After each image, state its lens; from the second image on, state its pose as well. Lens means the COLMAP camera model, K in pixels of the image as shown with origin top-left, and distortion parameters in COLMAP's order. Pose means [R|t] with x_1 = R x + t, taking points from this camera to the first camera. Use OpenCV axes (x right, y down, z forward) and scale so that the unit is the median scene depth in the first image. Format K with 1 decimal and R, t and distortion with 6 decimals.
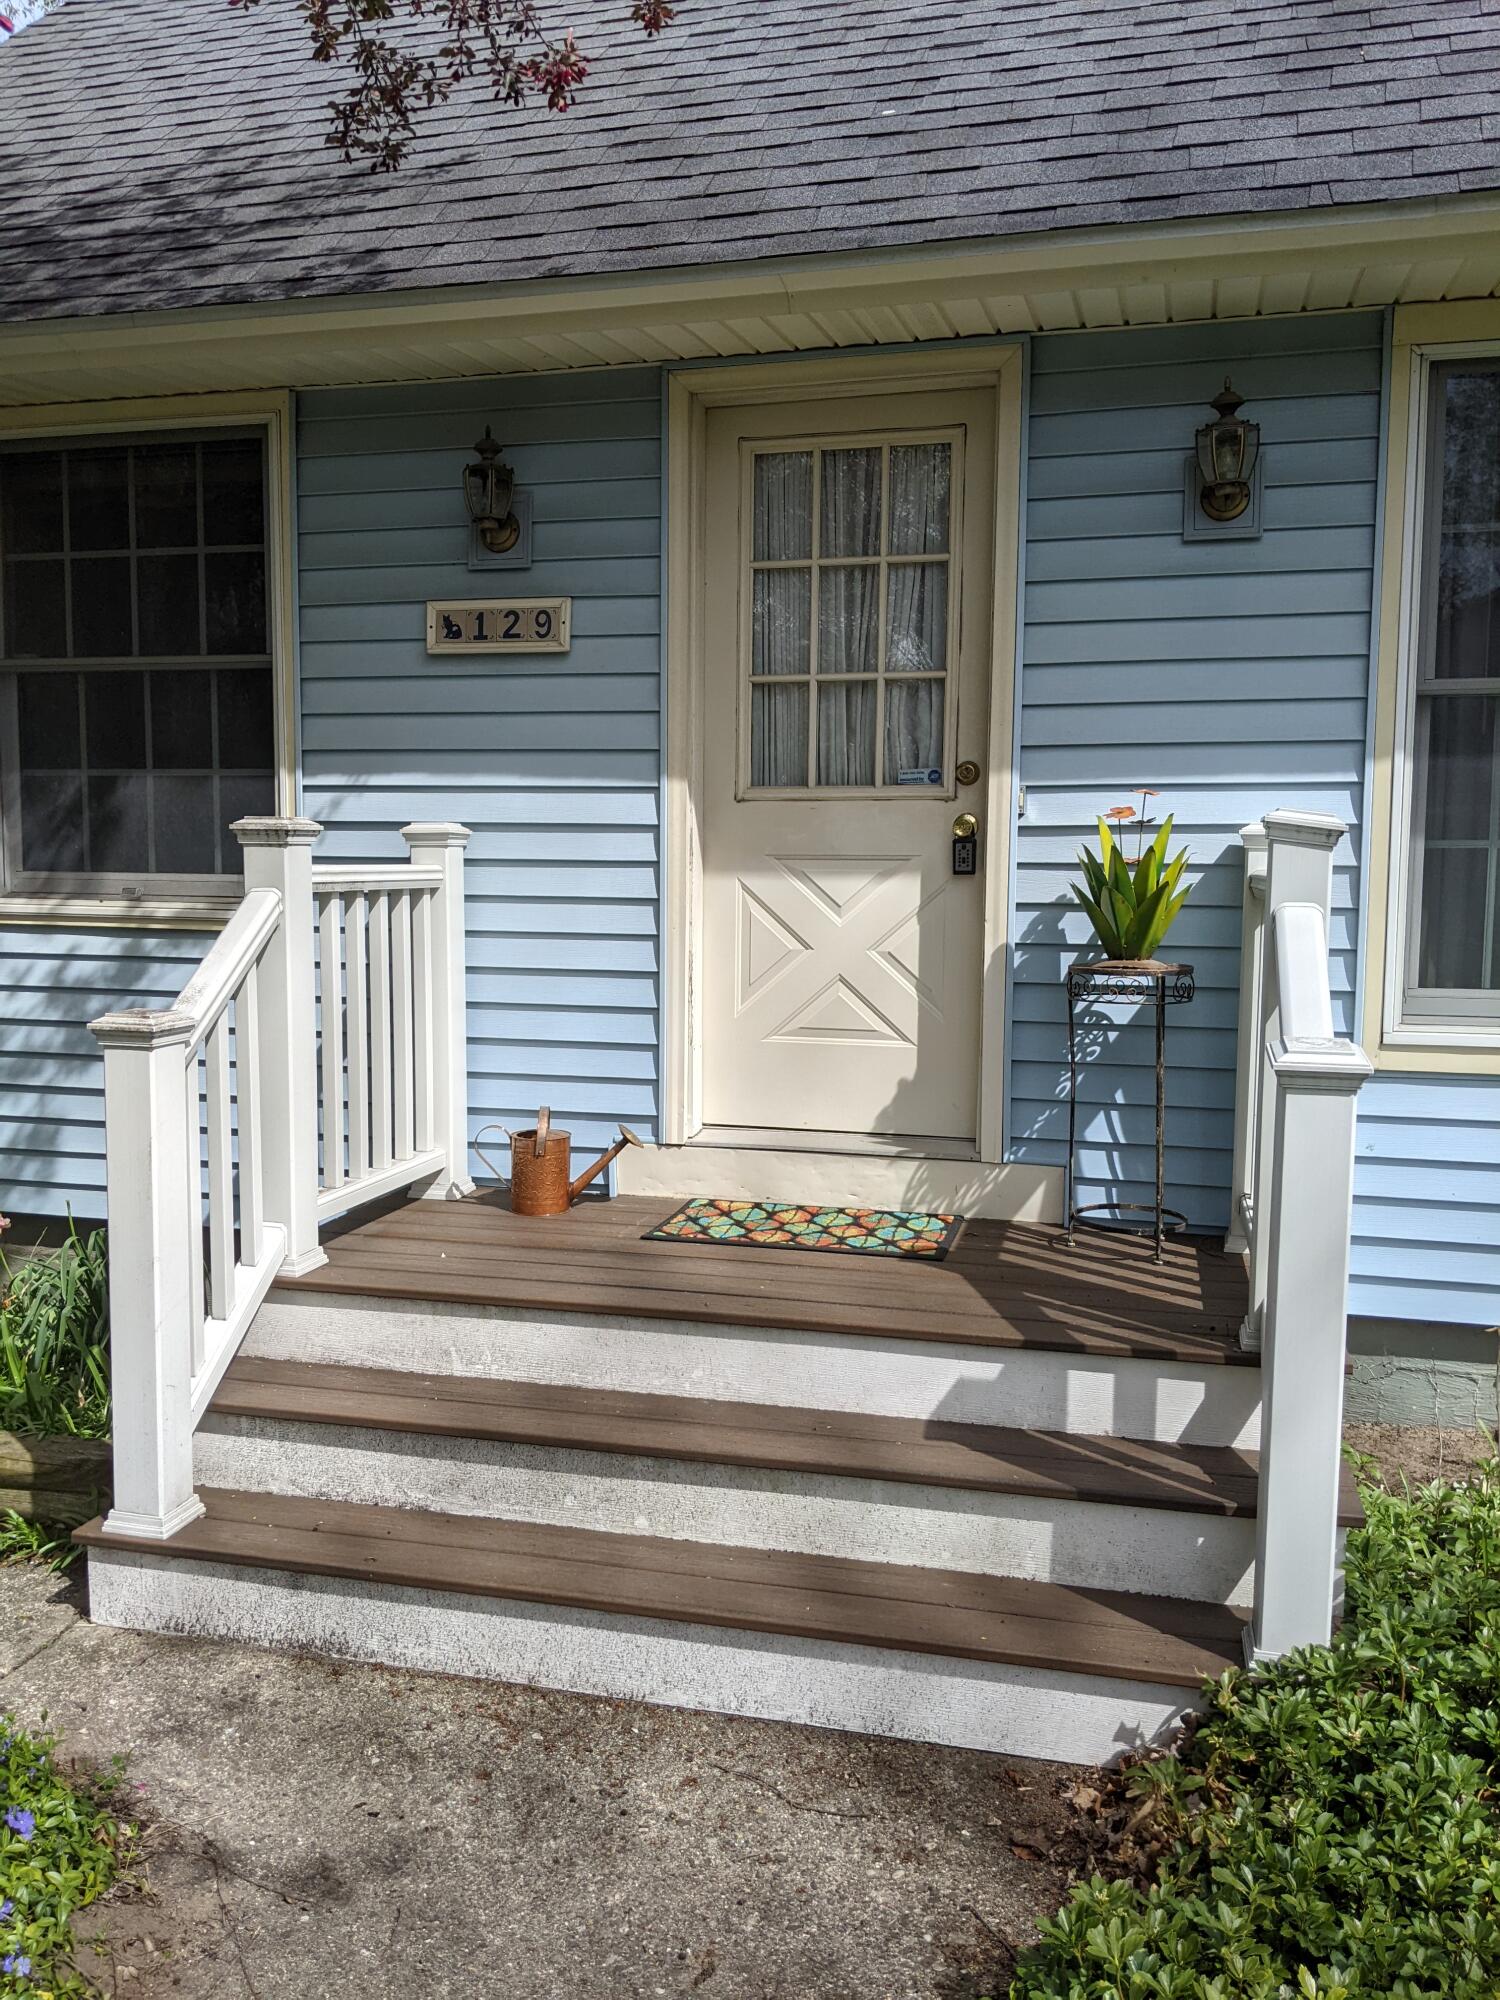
lens RADIAL K [[1596.6, 0, 750.0], [0, 1596.6, 1000.0], [0, 0, 1]] dist [0.066588, -0.105062]
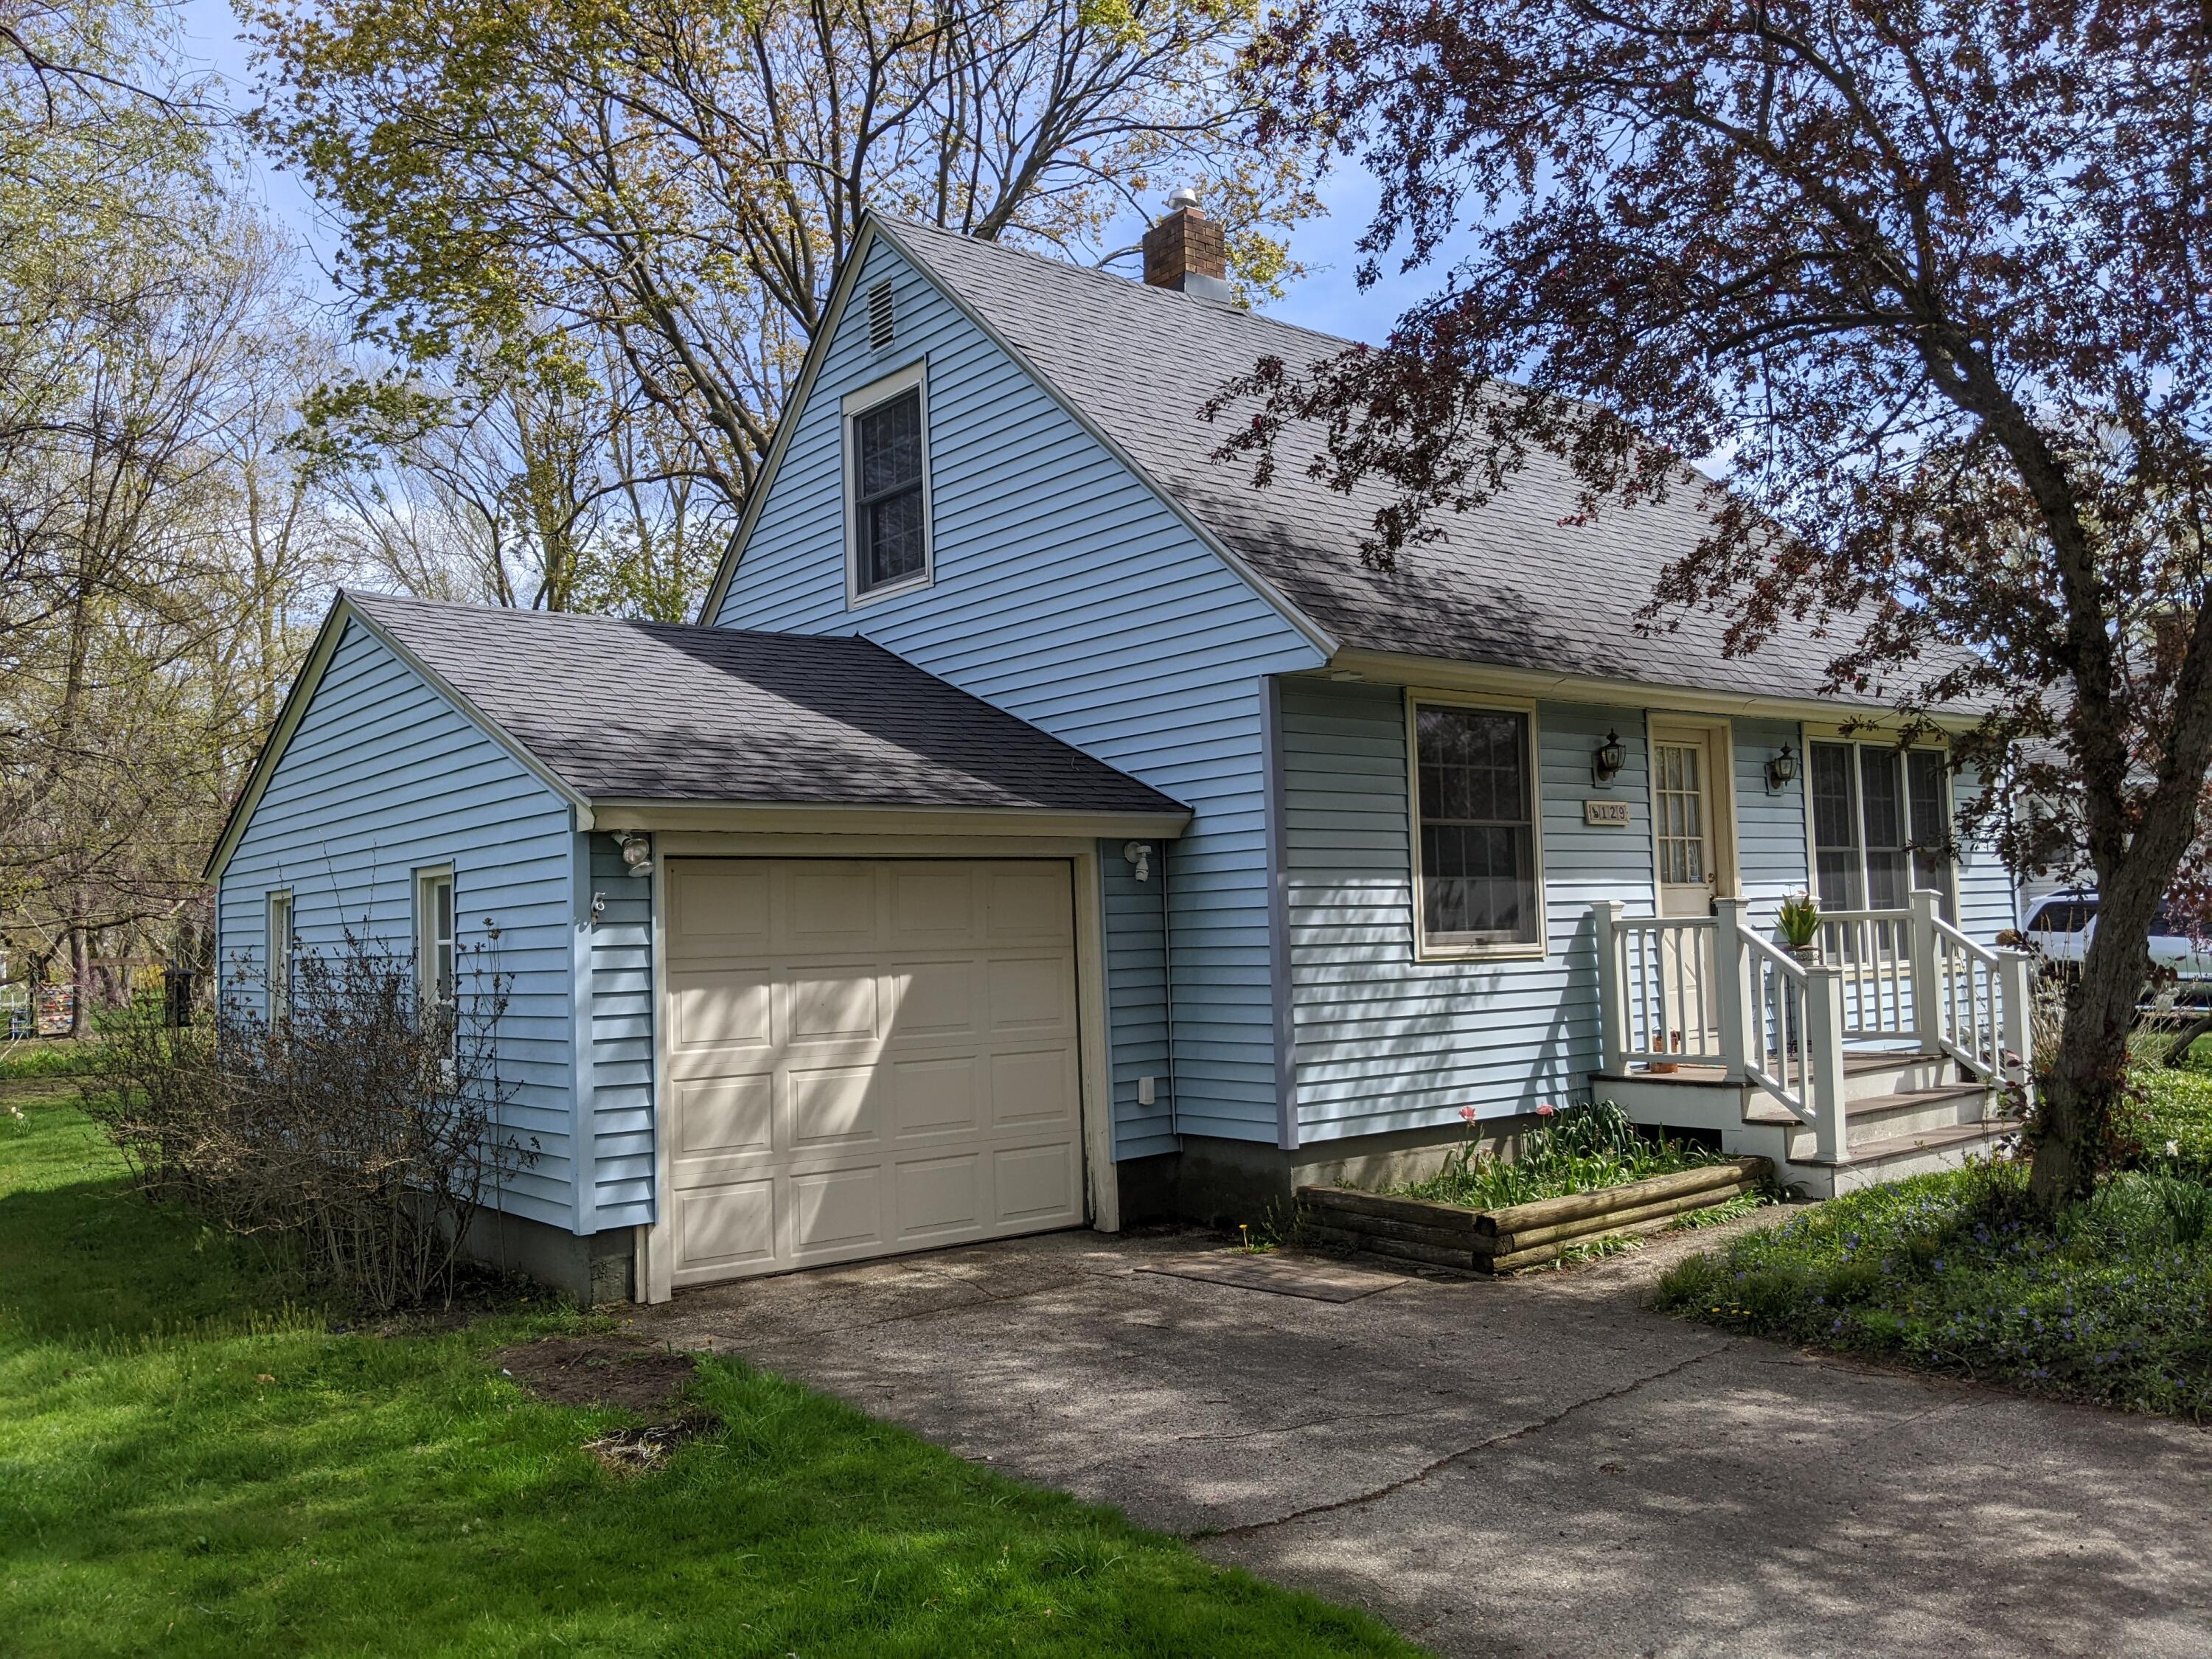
lens RADIAL K [[1765.8, 0, 1141.2], [0, 1765.8, 825.0], [0, 0, 1]] dist [0.066588, -0.105062]
pose [[0.589690, 0.027737, 0.807153, -2.703269], [0.114527, 0.986438, -0.117570, -0.002058], [-0.799468, 0.161771, 0.578516, 0.104108]]
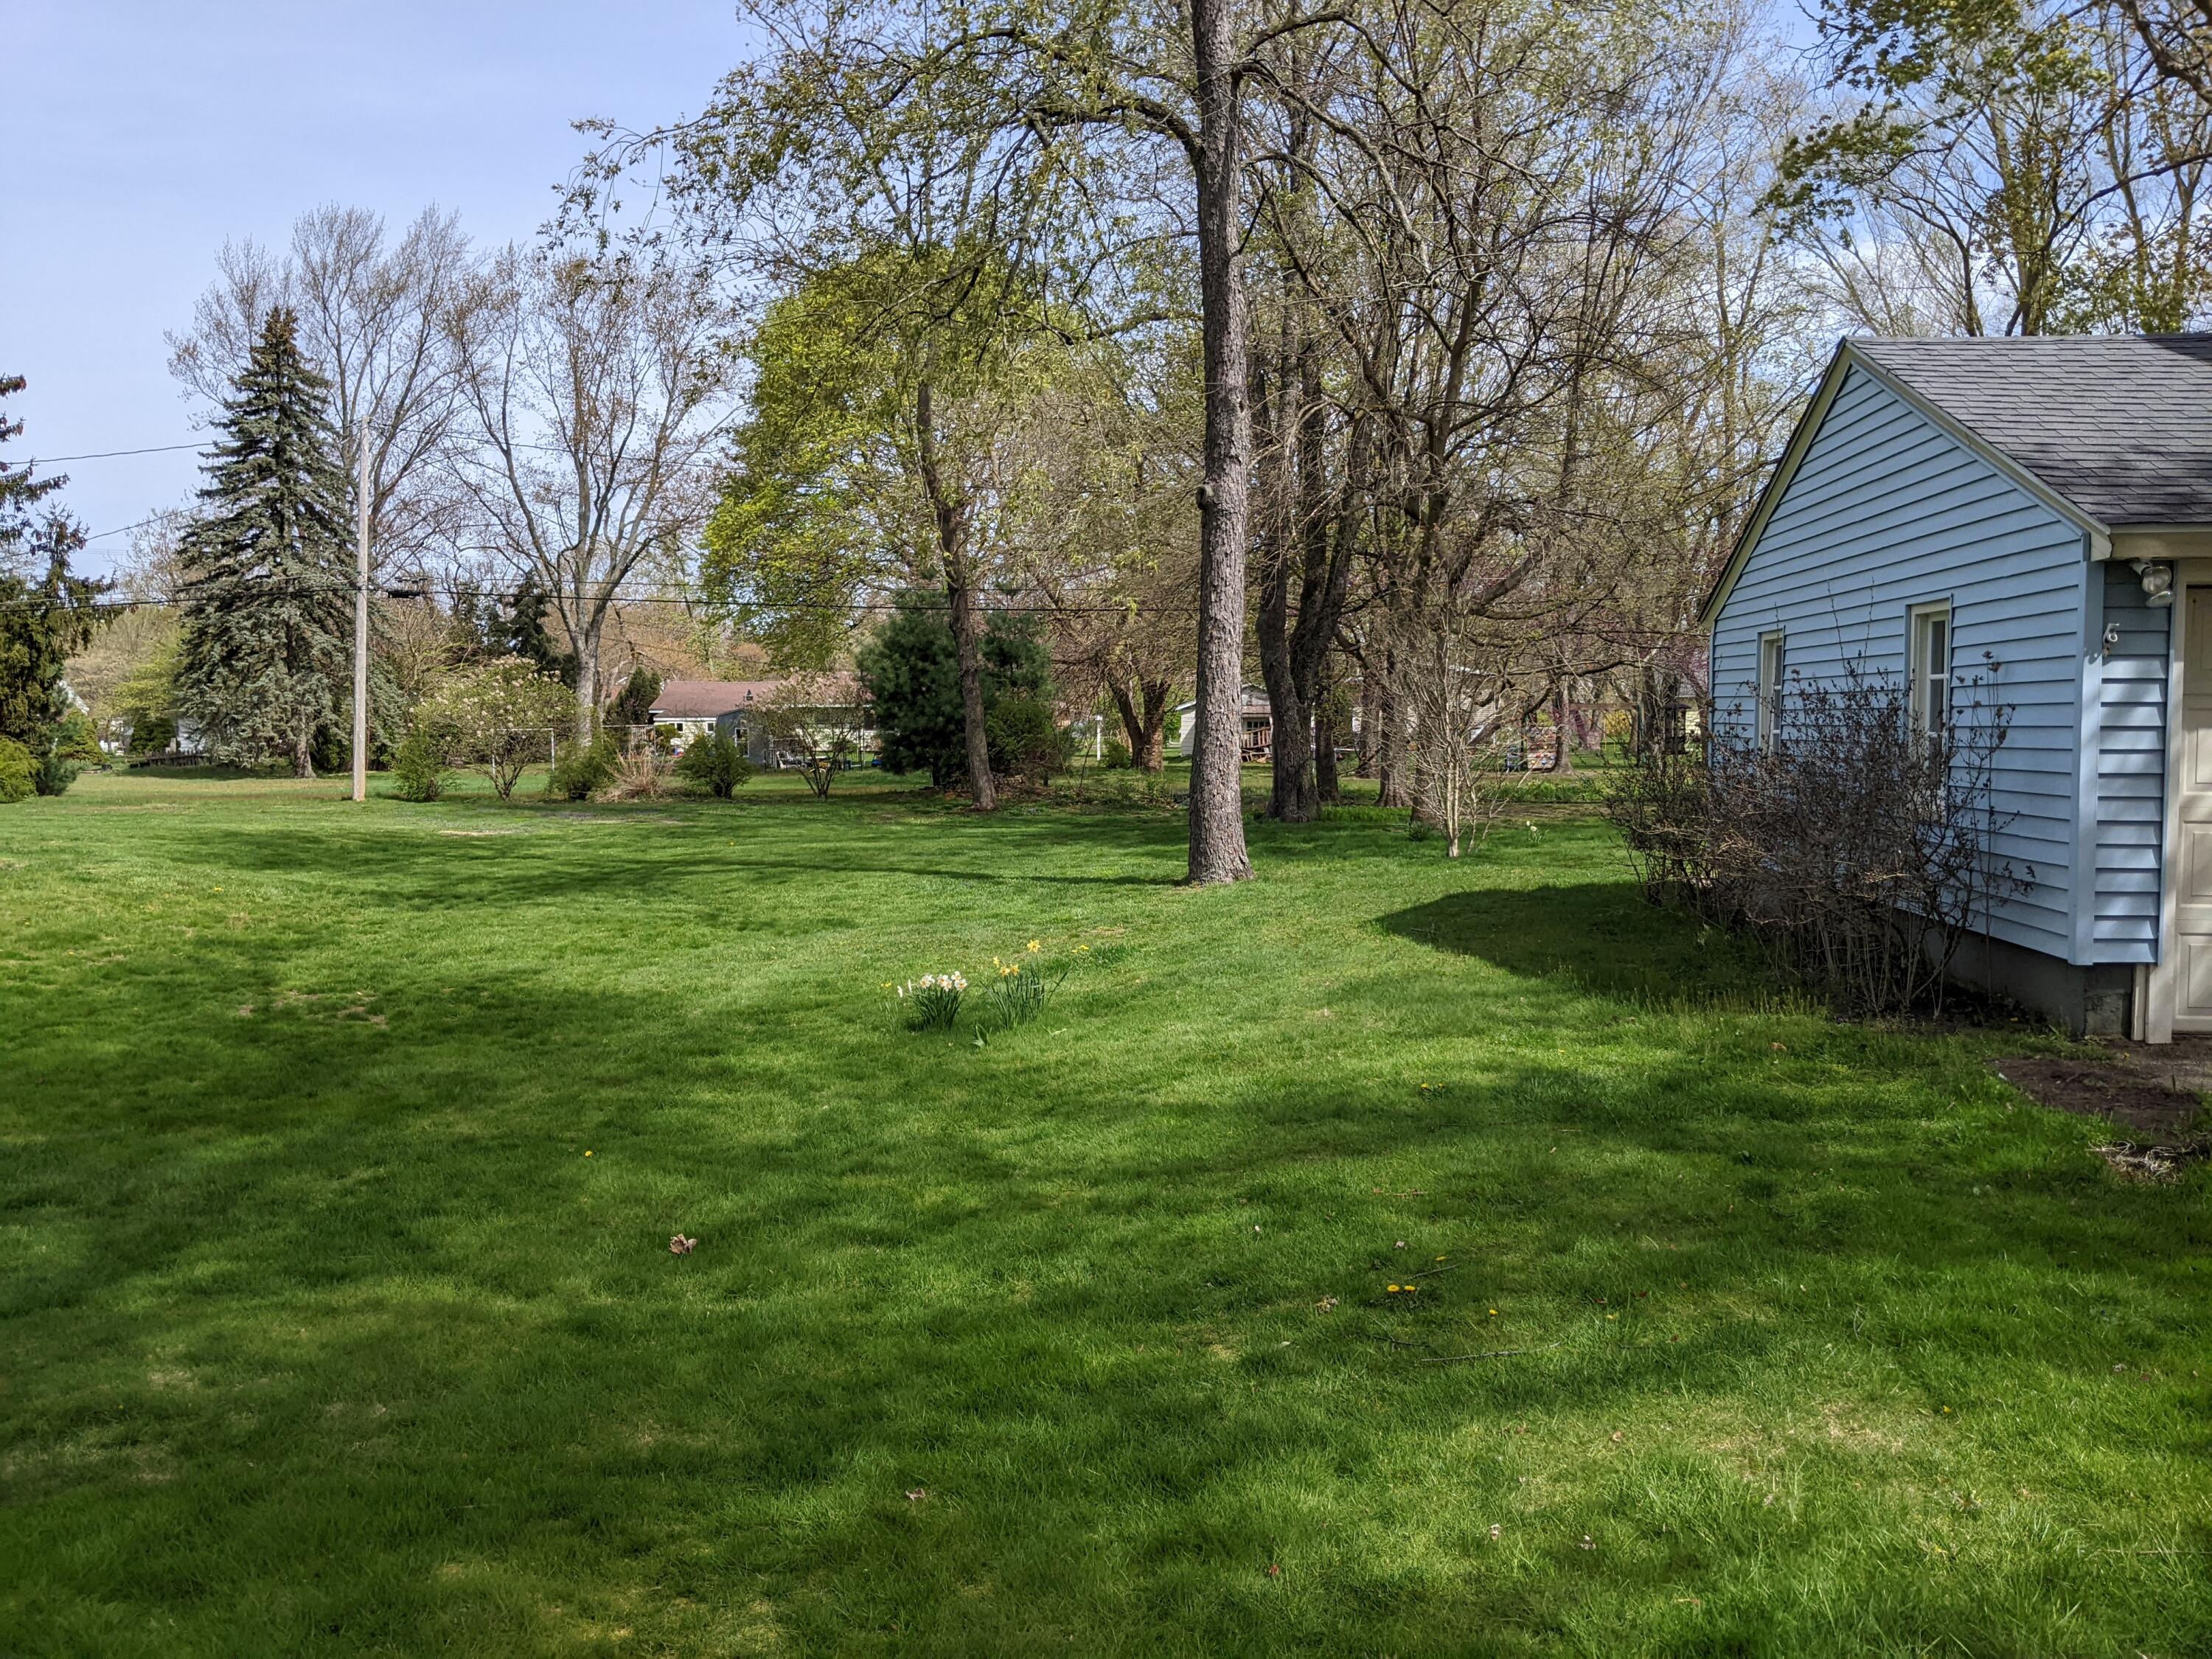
lens RADIAL K [[1765.8, 0, 1141.2], [0, 1765.8, 825.0], [0, 0, 1]] dist [0.066588, -0.105062]
pose [[0.985844, -0.014780, 0.167015, -2.823605], [0.020803, 0.999193, -0.034370, 0.032042], [-0.166373, 0.037358, 0.985355, 0.018416]]
